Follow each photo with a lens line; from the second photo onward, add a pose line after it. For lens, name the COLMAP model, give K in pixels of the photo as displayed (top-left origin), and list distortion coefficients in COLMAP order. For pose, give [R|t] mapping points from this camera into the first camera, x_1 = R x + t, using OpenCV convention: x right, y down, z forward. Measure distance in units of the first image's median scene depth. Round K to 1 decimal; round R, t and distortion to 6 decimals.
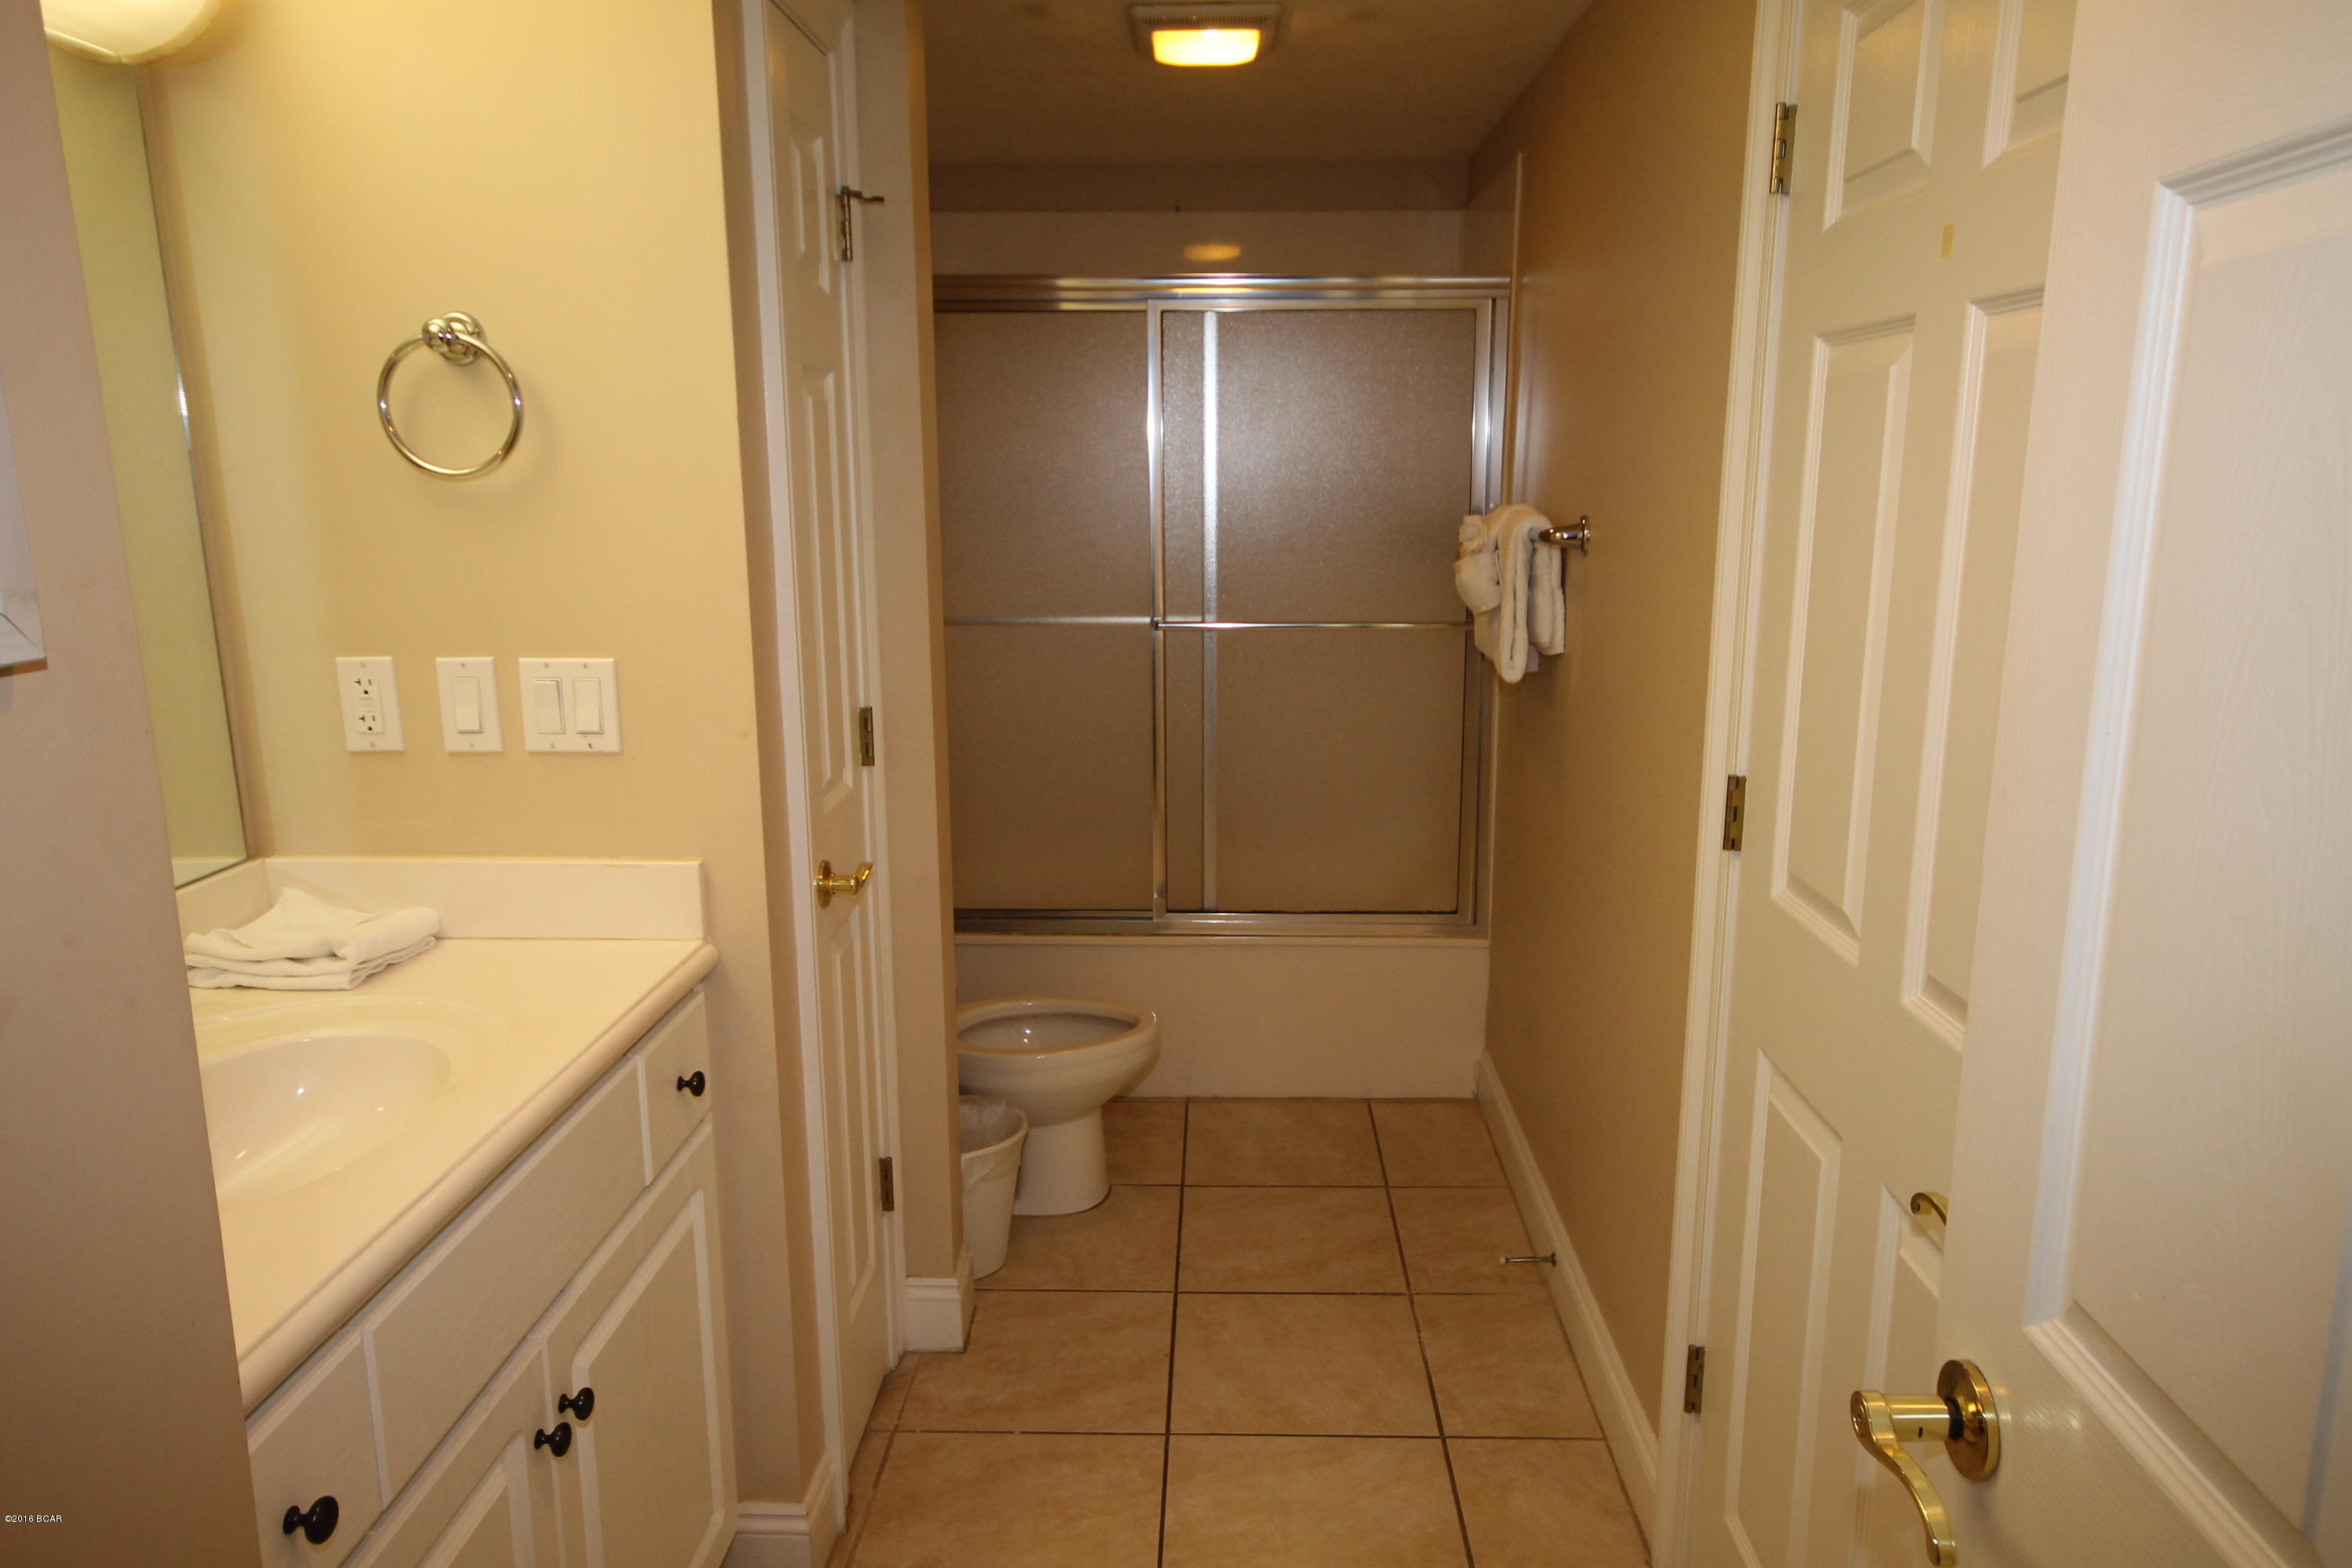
lens RADIAL K [[1559.5, 0, 1180.6], [0, 1559.5, 790.3], [0, 0, 1]] dist [0.009840, 0.016365]
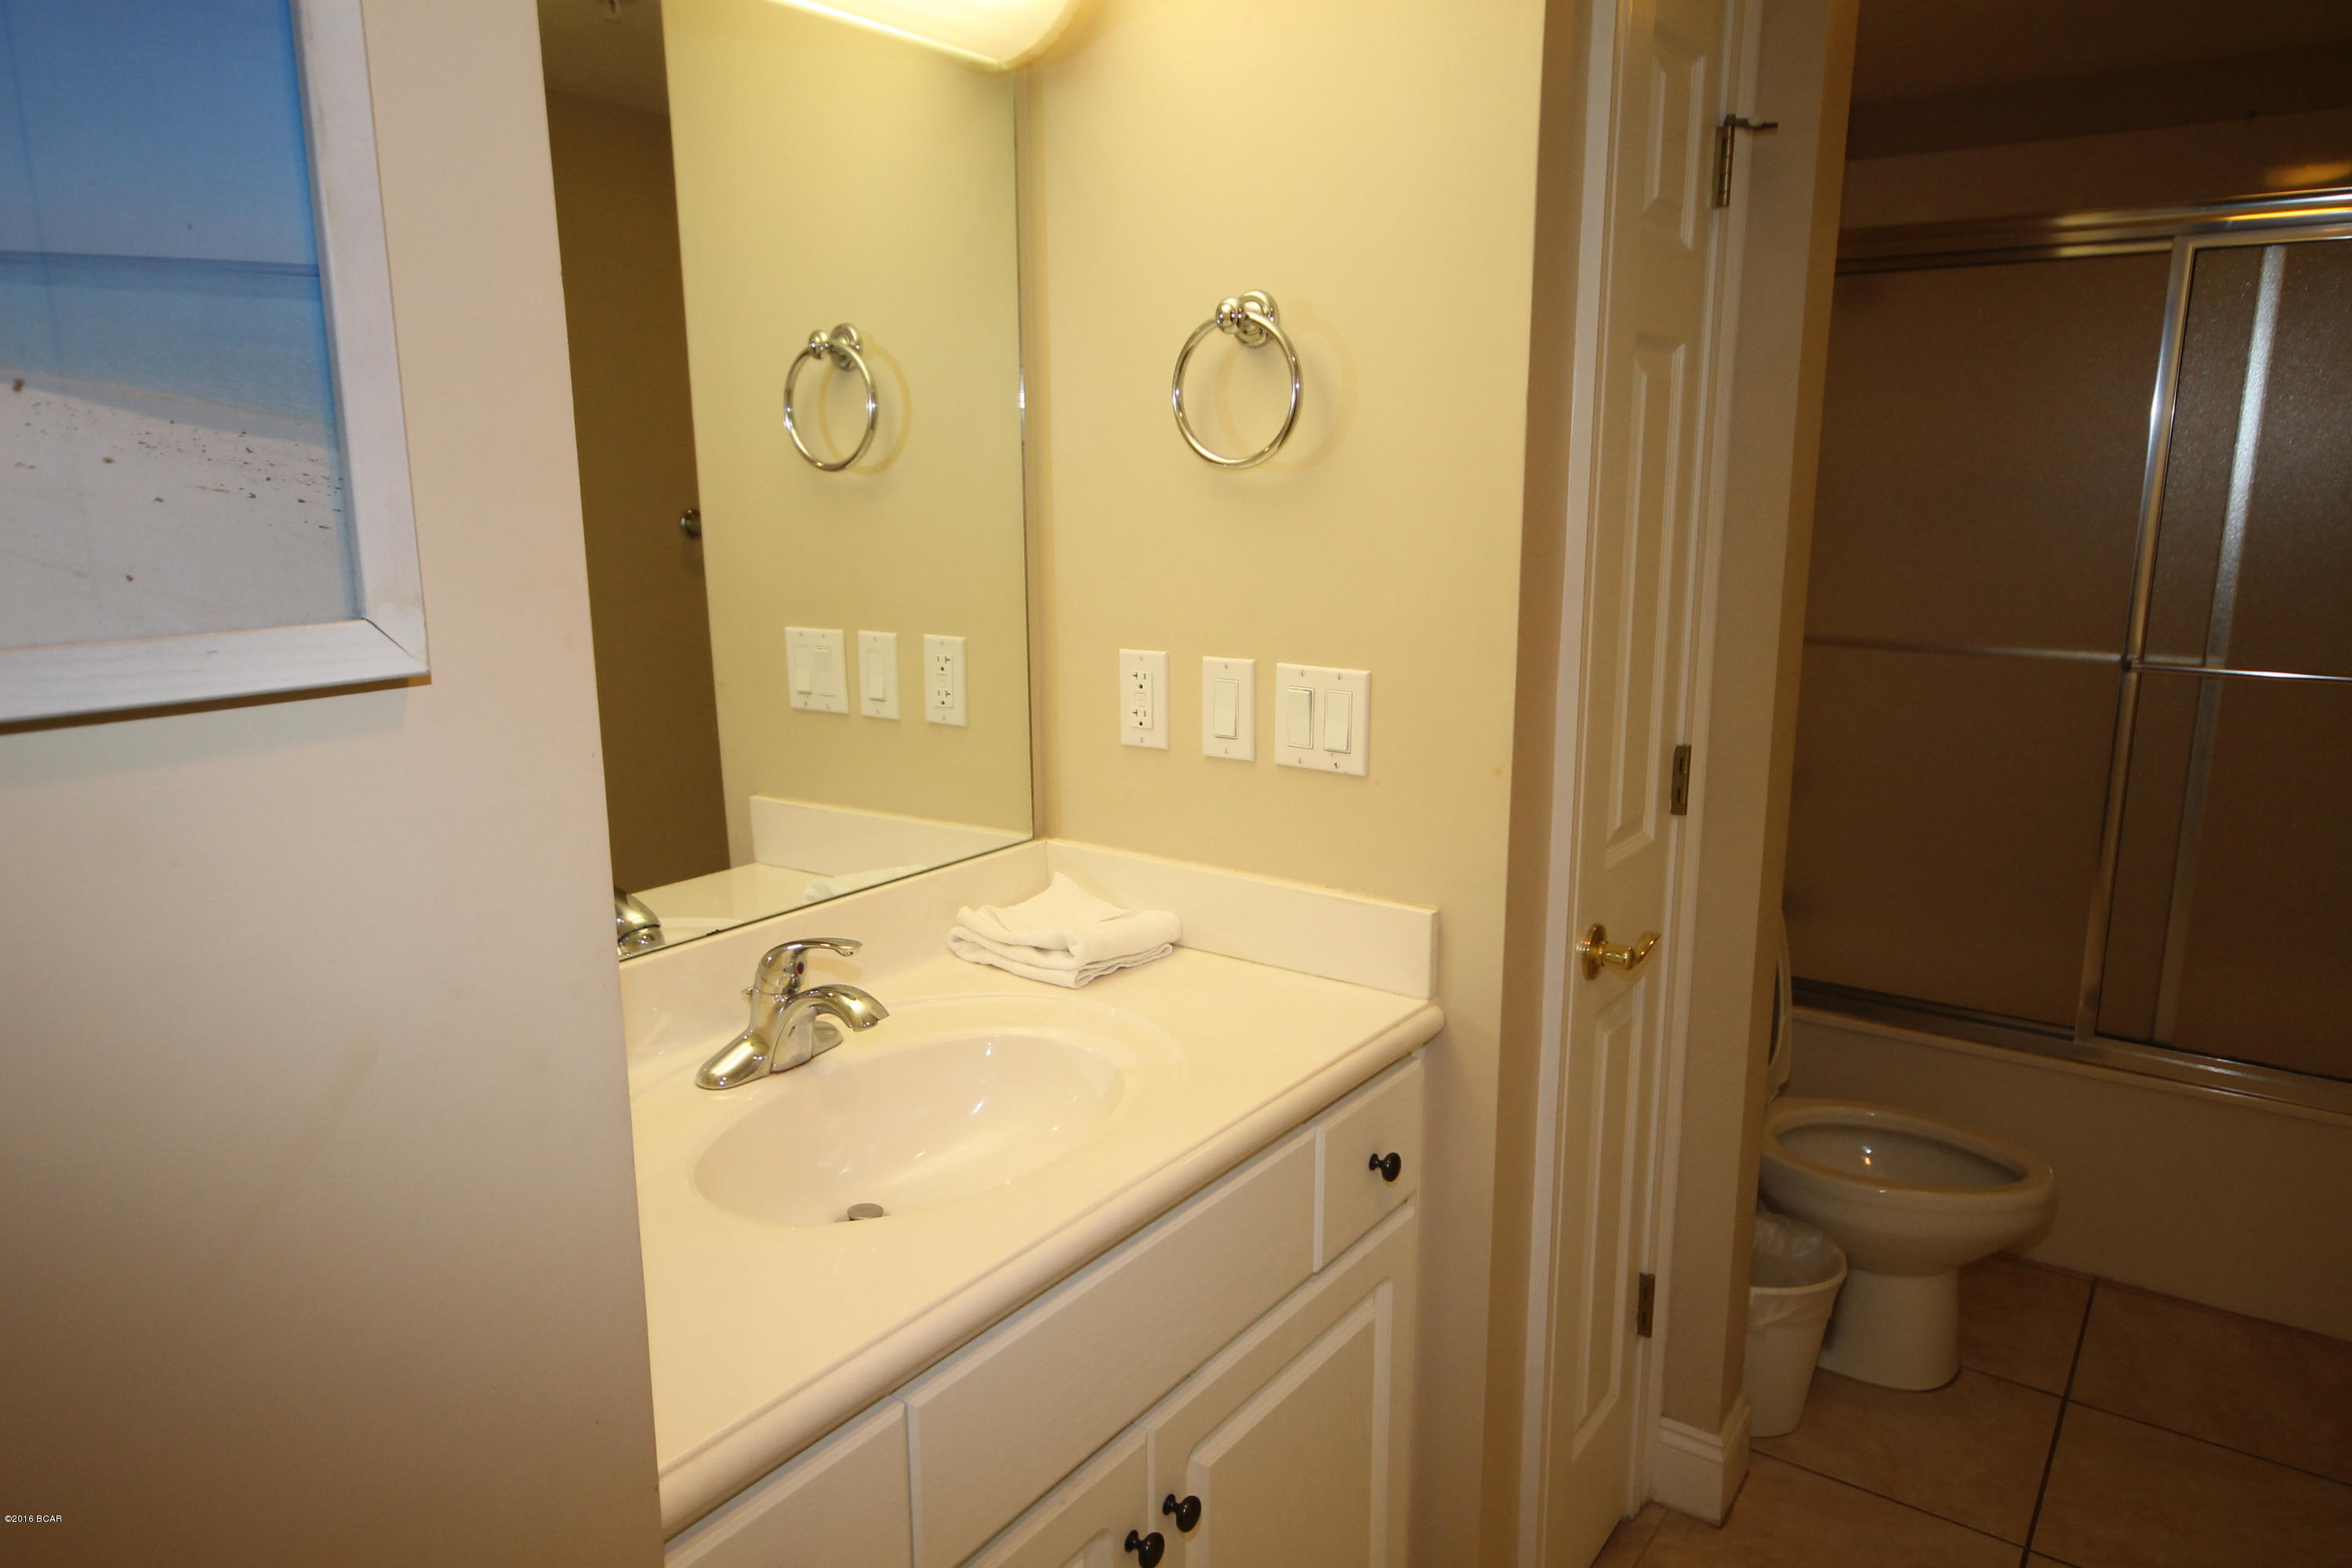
lens RADIAL K [[1559.5, 0, 1175.5], [0, 1559.5, 789.8], [0, 0, 1]] dist [0.009840, 0.016365]
pose [[0.833281, 0.117762, -0.540161, 0.028954], [-0.115820, 0.992554, 0.037719, -0.032238], [0.540581, 0.031131, 0.840716, 0.163056]]
